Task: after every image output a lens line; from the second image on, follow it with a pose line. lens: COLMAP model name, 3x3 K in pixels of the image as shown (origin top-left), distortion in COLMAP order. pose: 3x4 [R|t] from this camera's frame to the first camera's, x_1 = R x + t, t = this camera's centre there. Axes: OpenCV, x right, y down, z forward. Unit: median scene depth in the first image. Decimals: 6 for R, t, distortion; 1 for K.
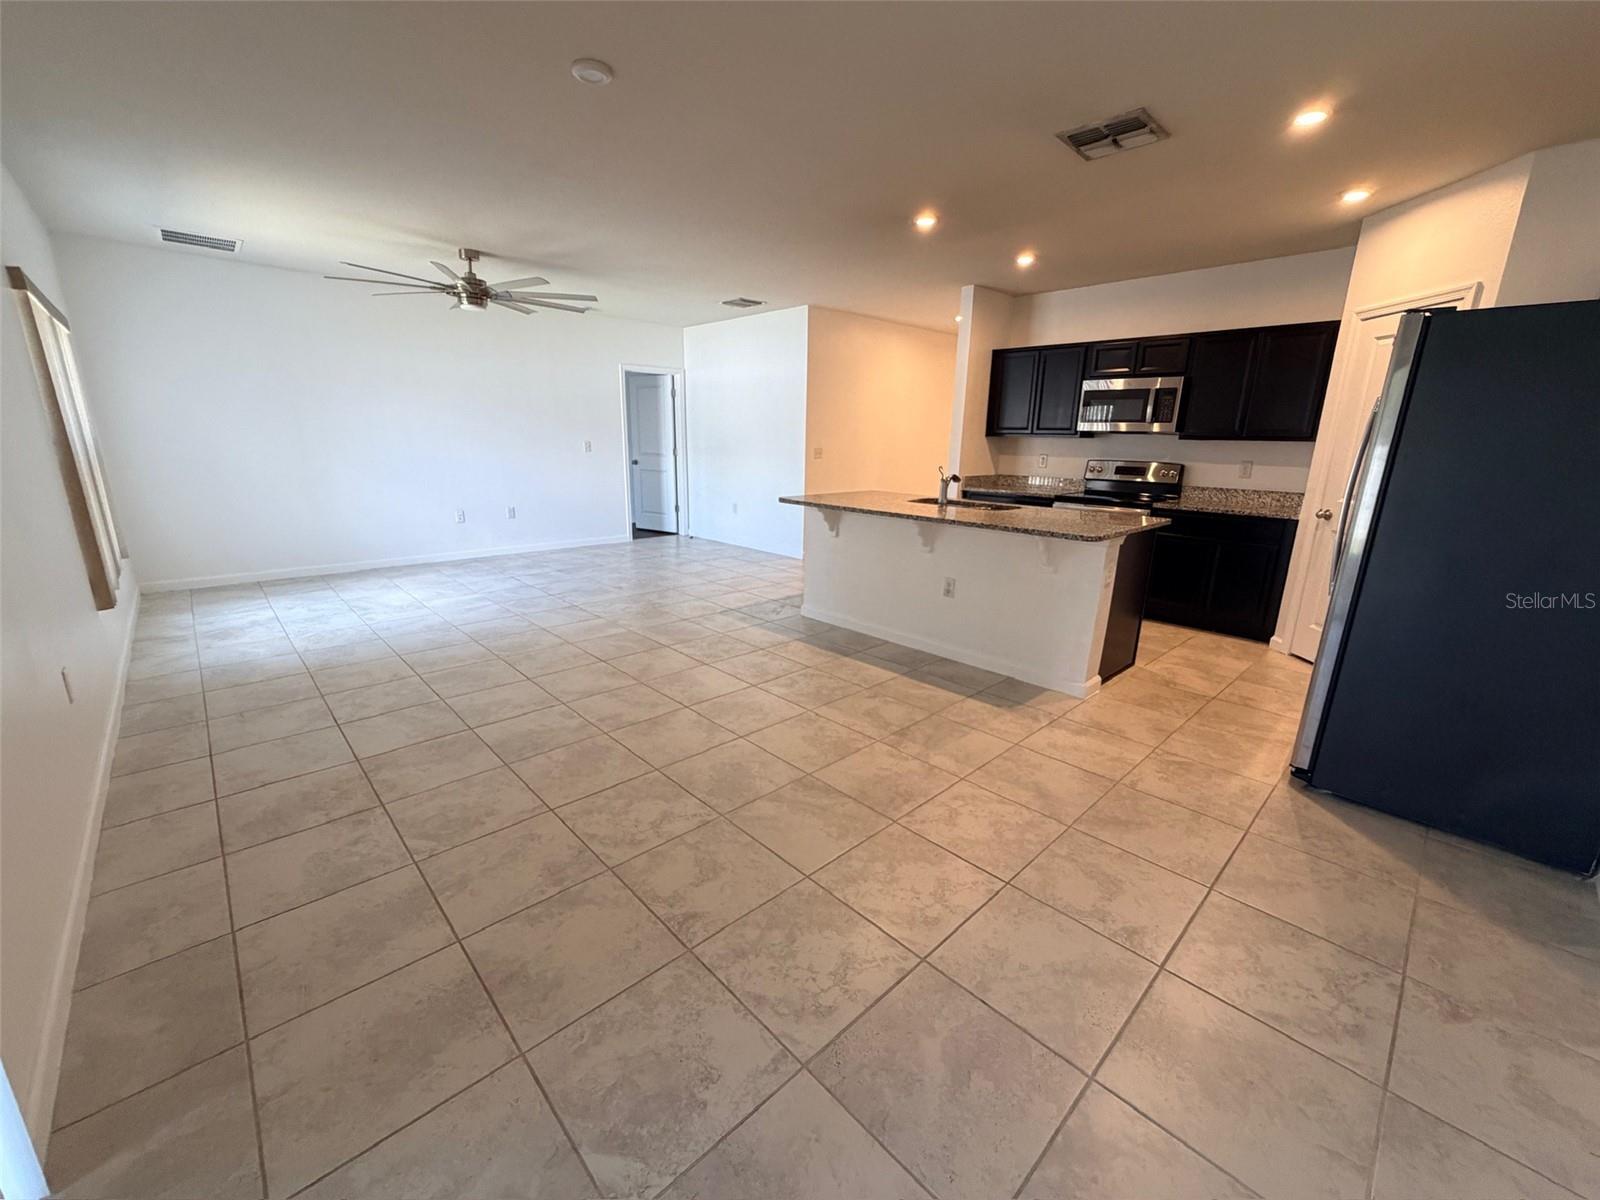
lens RADIAL K [[638.1, 0, 795.3], [0, 638.1, 600.4], [0, 0, 1]] dist [-0.000310, 0.000434]
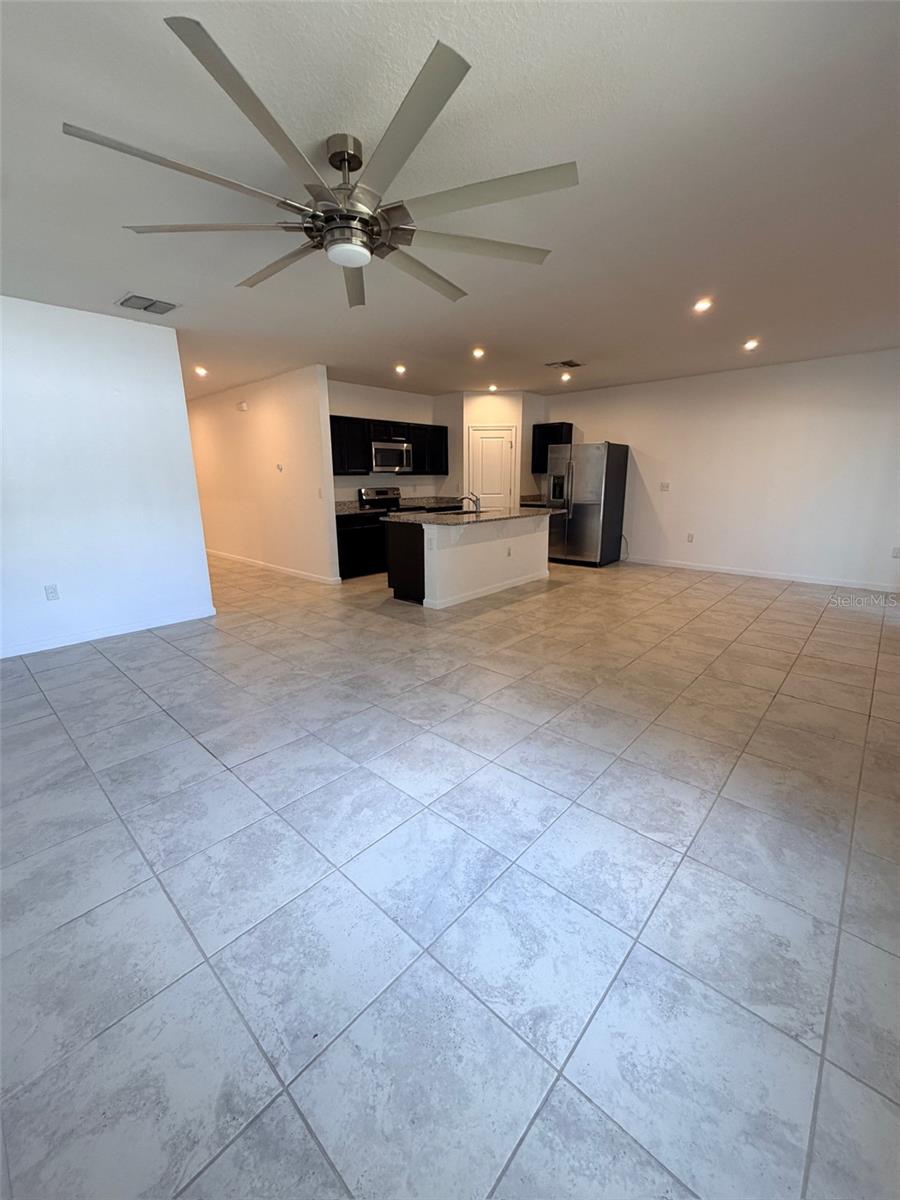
lens RADIAL K [[478.6, 0, 449.5], [0, 478.6, 597.0], [0, 0, 1]] dist [-0.000310, 0.000434]
pose [[-0.069581, -0.260629, 0.962928, -1.012633], [0.259521, 0.927302, 0.269739, -0.283589], [-0.963228, 0.268668, 0.003116, 1.025430]]
